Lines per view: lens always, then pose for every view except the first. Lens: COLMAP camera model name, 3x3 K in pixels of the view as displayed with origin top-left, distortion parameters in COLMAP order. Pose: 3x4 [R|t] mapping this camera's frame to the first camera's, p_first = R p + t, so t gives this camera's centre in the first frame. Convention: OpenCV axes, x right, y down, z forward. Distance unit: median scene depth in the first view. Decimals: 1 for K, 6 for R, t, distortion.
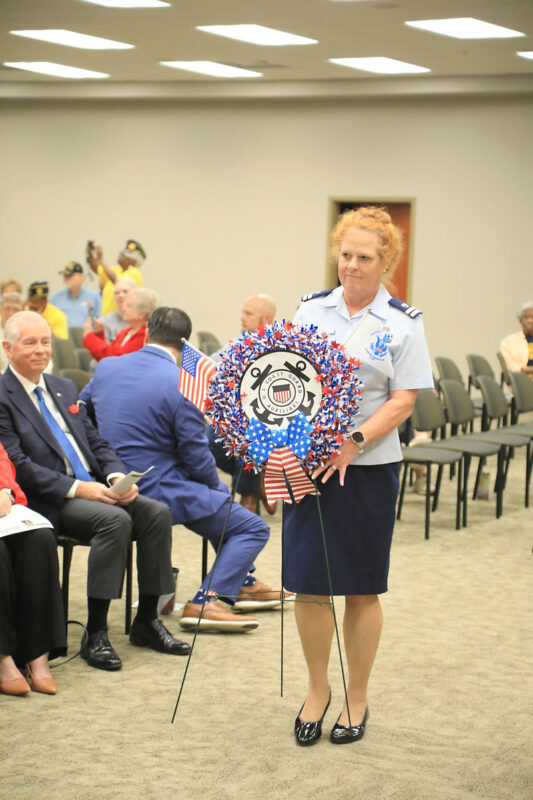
lens RADIAL K [[1994.8, 0, 265.0], [0, 1994.8, 397.4], [0, 0, 1]] dist [0.735237, 0.000000]
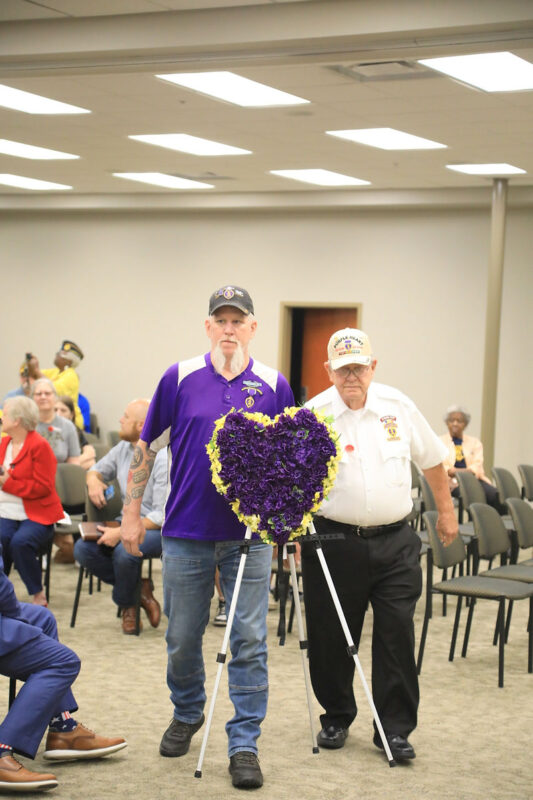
lens RADIAL K [[1794.2, 0, 272.4], [0, 1794.2, 400.4], [0, 0, 1]] dist [0.647553, 0.000000]
pose [[0.999990, 0.003863, -0.002410, 0.071368], [-0.003972, 0.998882, -0.047110, -0.010623], [0.002226, 0.047119, 0.998887, 0.162455]]
